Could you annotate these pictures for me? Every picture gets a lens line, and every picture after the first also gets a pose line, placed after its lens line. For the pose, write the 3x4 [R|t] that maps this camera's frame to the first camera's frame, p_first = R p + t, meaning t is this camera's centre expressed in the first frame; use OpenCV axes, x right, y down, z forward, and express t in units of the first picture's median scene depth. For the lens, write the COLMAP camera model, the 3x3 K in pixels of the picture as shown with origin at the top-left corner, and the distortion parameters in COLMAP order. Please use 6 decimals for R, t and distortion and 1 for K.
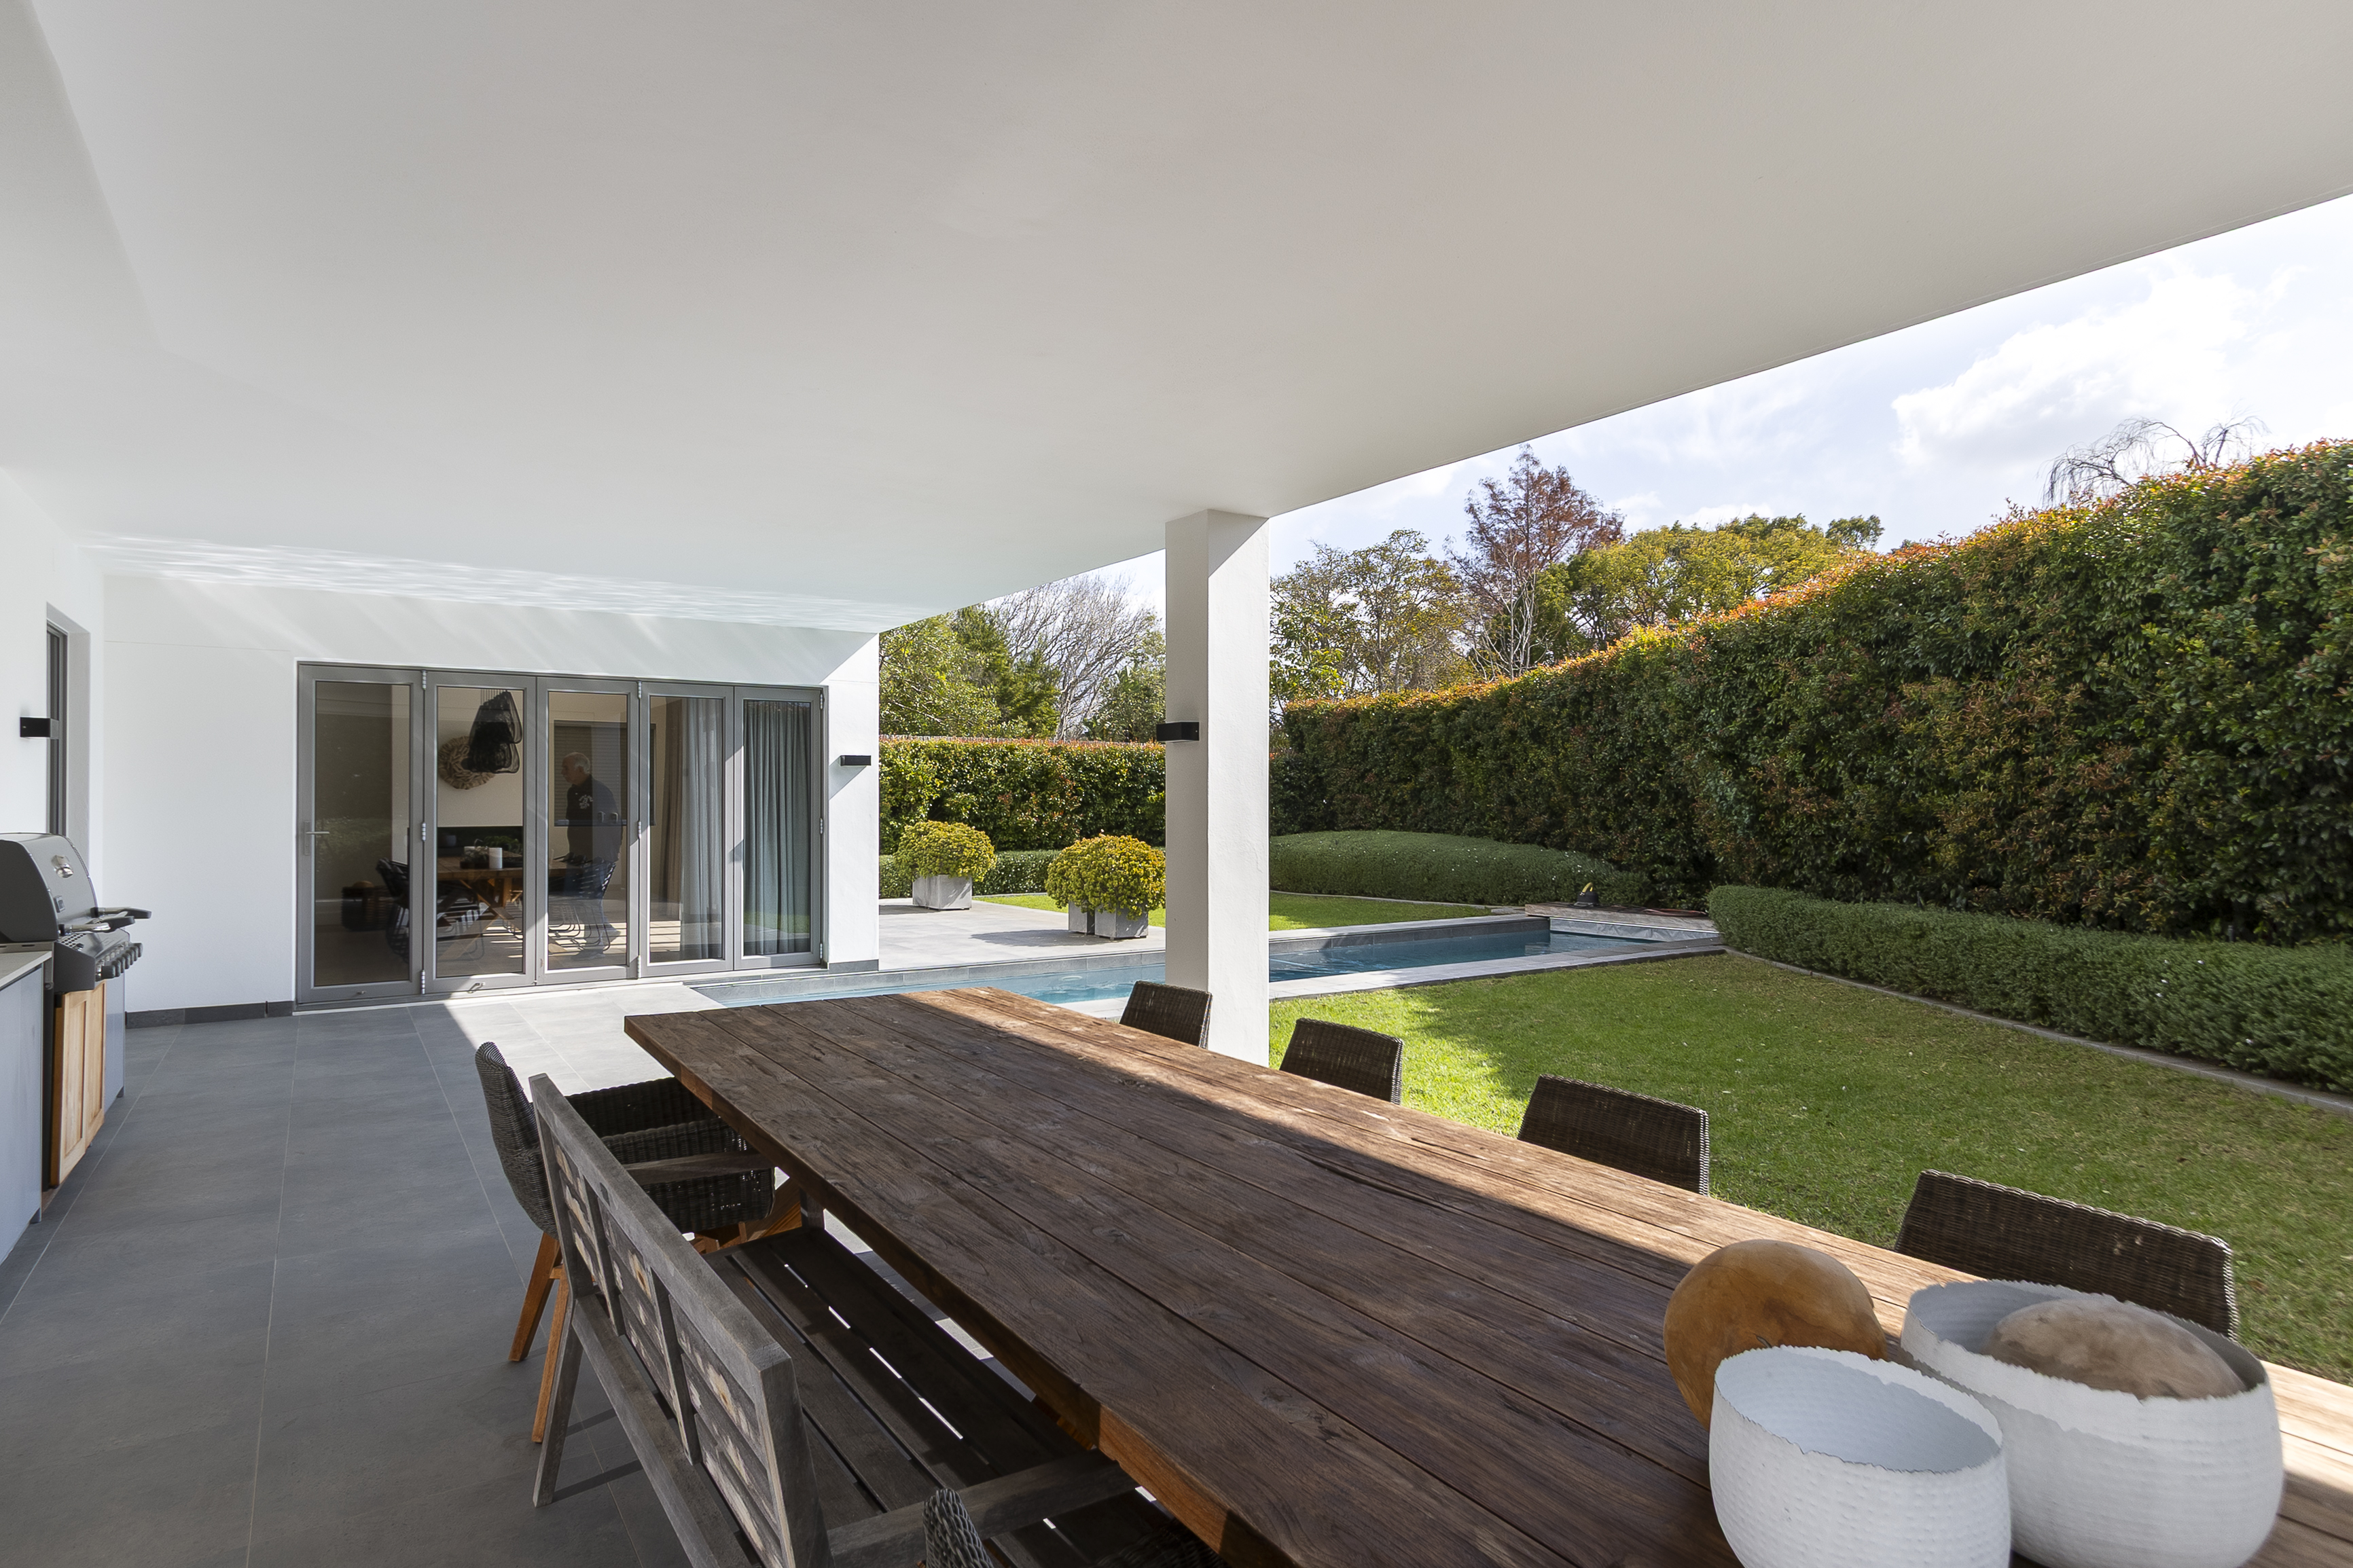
lens RADIAL K [[1270.6, 0, 1179.4], [0, 1270.6, 797.2], [0, 0, 1]] dist [0.002589, 0.001070]
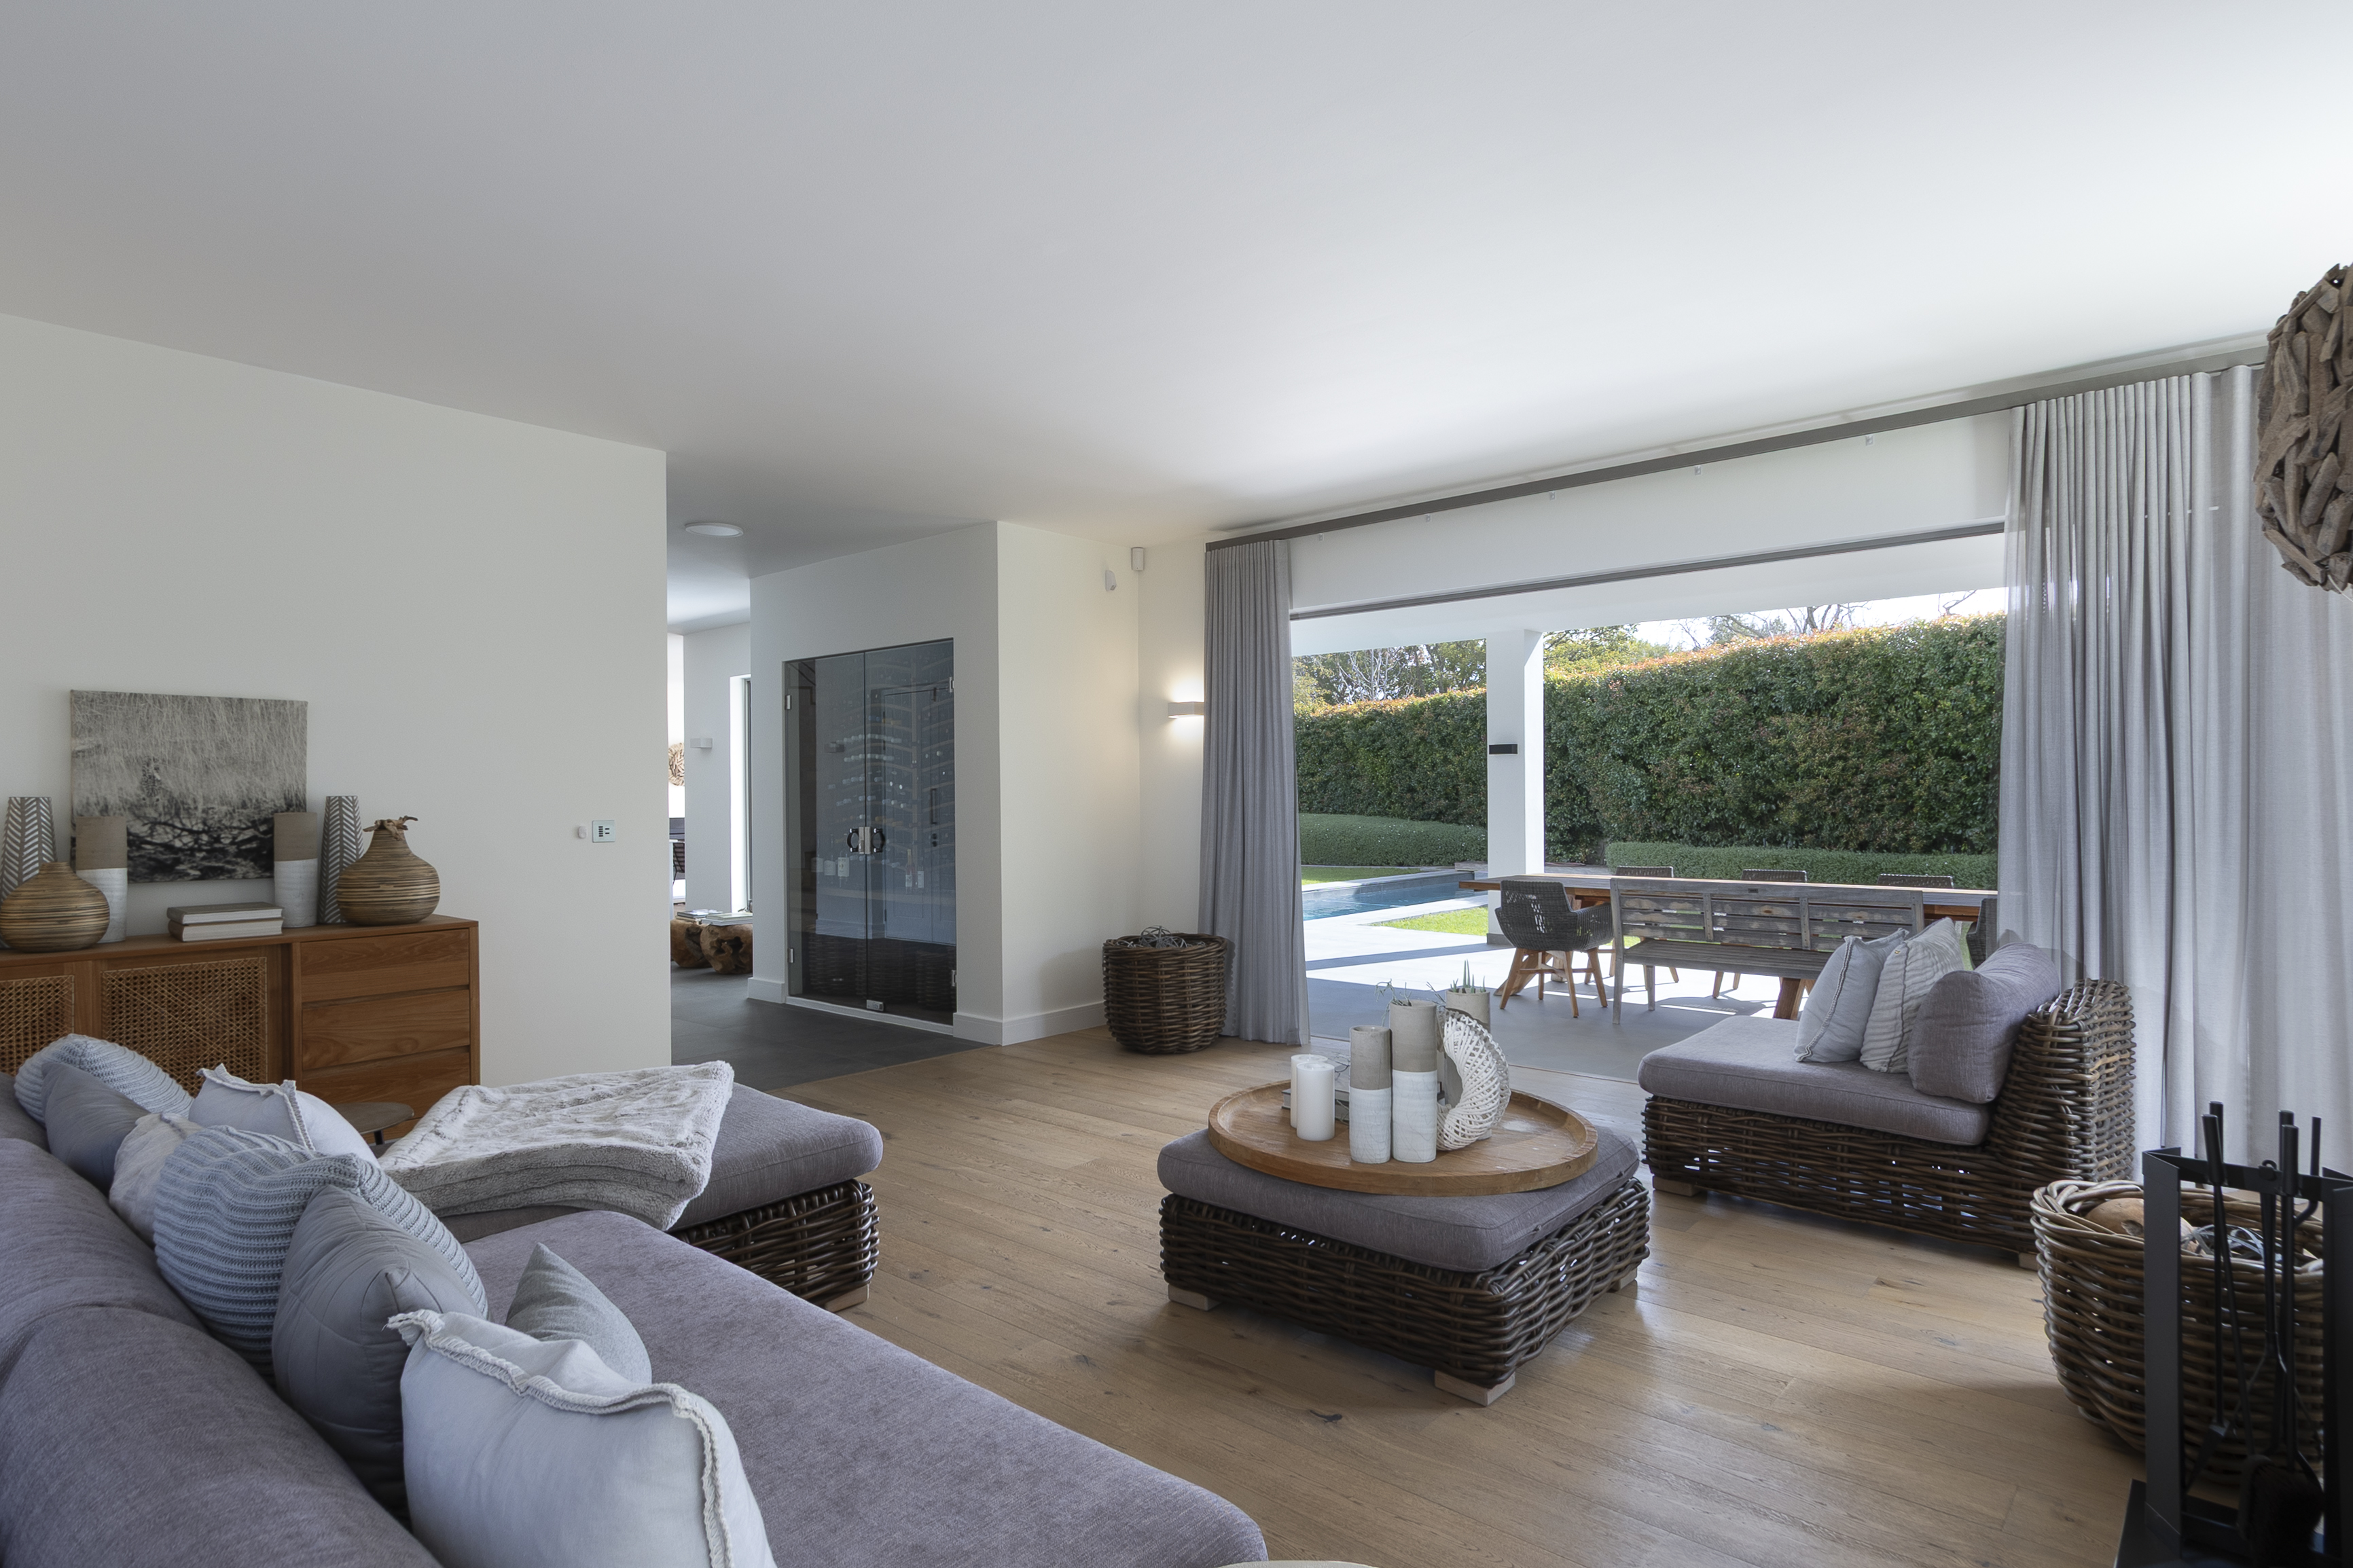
lens RADIAL K [[1270.6, 0, 1174.5], [0, 1270.6, 779.7], [0, 0, 1]] dist [0.002589, 0.001070]
pose [[0.965616, -0.008441, 0.259836, -0.693037], [0.010796, 0.999913, -0.007638, 0.000689], [-0.259749, 0.010181, 0.965623, -0.478059]]
